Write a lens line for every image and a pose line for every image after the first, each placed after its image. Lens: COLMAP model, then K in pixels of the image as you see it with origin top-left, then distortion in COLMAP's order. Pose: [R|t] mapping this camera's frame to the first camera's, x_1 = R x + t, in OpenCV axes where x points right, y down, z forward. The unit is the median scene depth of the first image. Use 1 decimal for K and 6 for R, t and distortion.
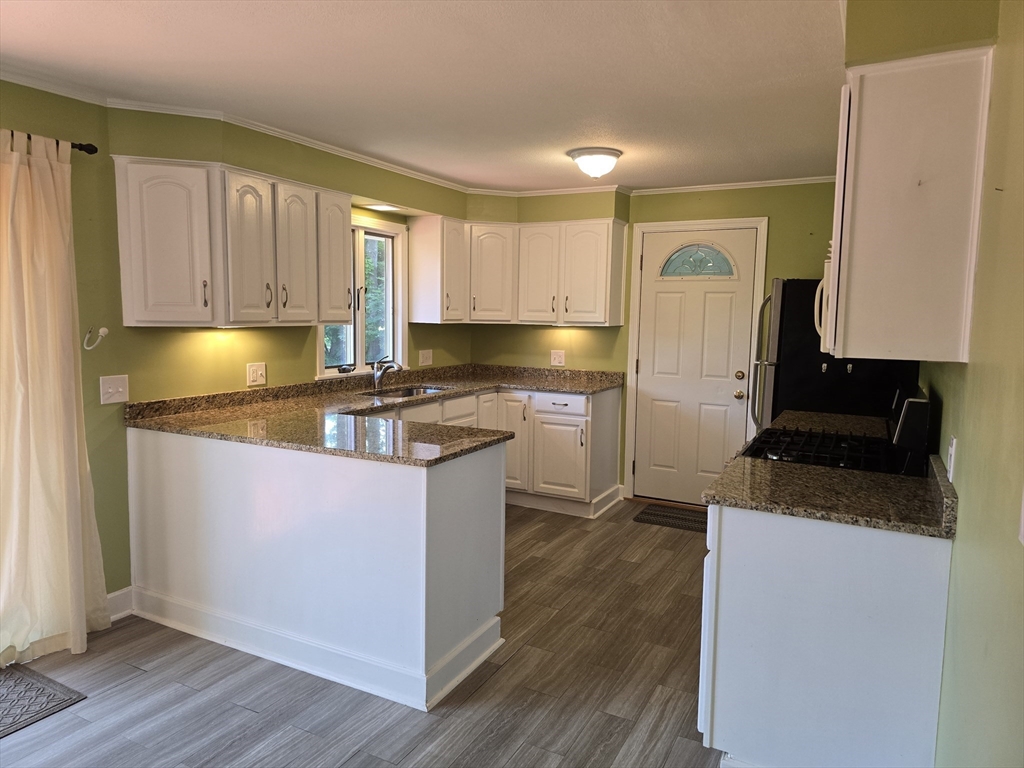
lens RADIAL K [[687.5, 0, 512.3], [0, 687.5, 385.2], [0, 0, 1]] dist [0.051862, -0.031665]
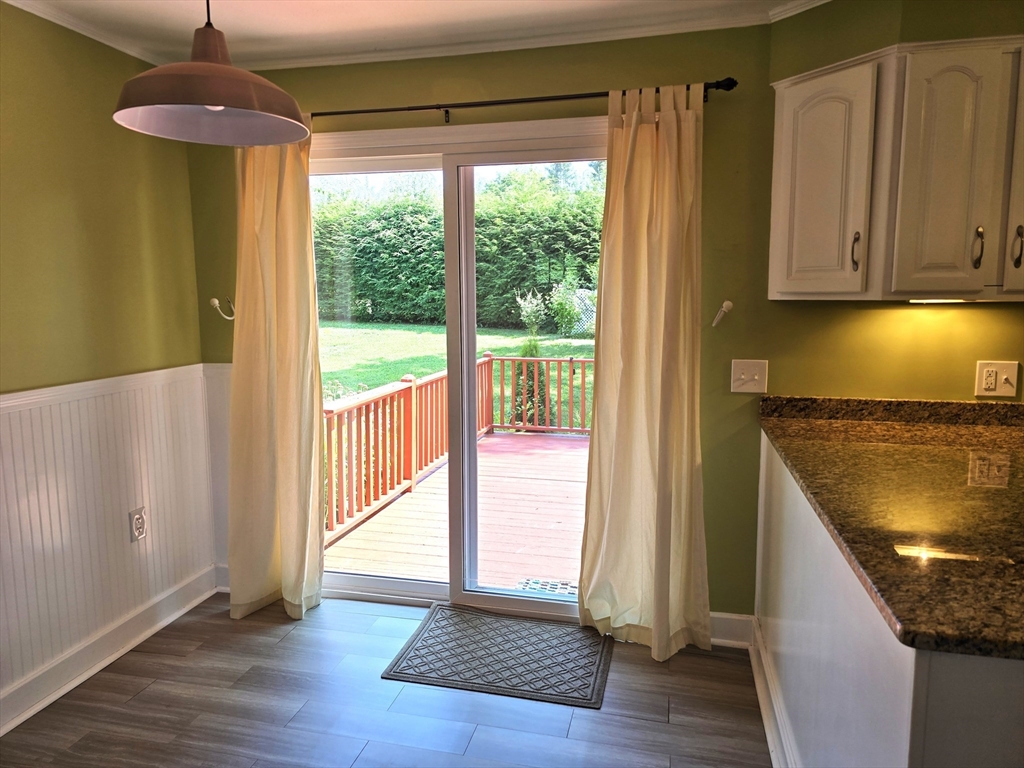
lens RADIAL K [[687.5, 0, 511.8], [0, 687.5, 378.4], [0, 0, 1]] dist [0.051862, -0.031665]
pose [[0.253515, 0.108813, -0.961192, 0.141330], [-0.095435, 0.991619, 0.087087, -0.035007], [0.962612, 0.069653, 0.261775, 0.496562]]
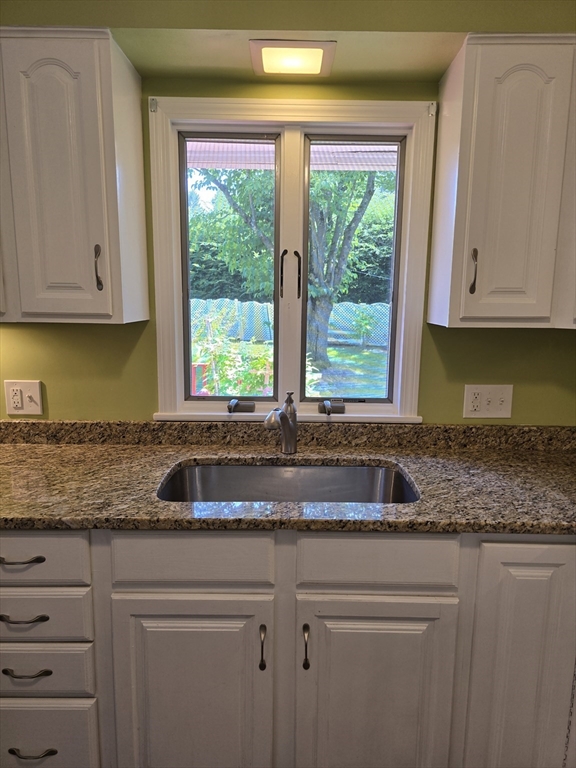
lens RADIAL K [[515.6, 0, 286.4], [0, 515.6, 382.0], [0, 0, 1]] dist [0.051862, -0.031665]
pose [[0.466470, 0.127237, -0.875338, 0.178571], [-0.099524, 0.990866, 0.090993, -0.113812], [0.878920, 0.044672, 0.474872, 1.161400]]
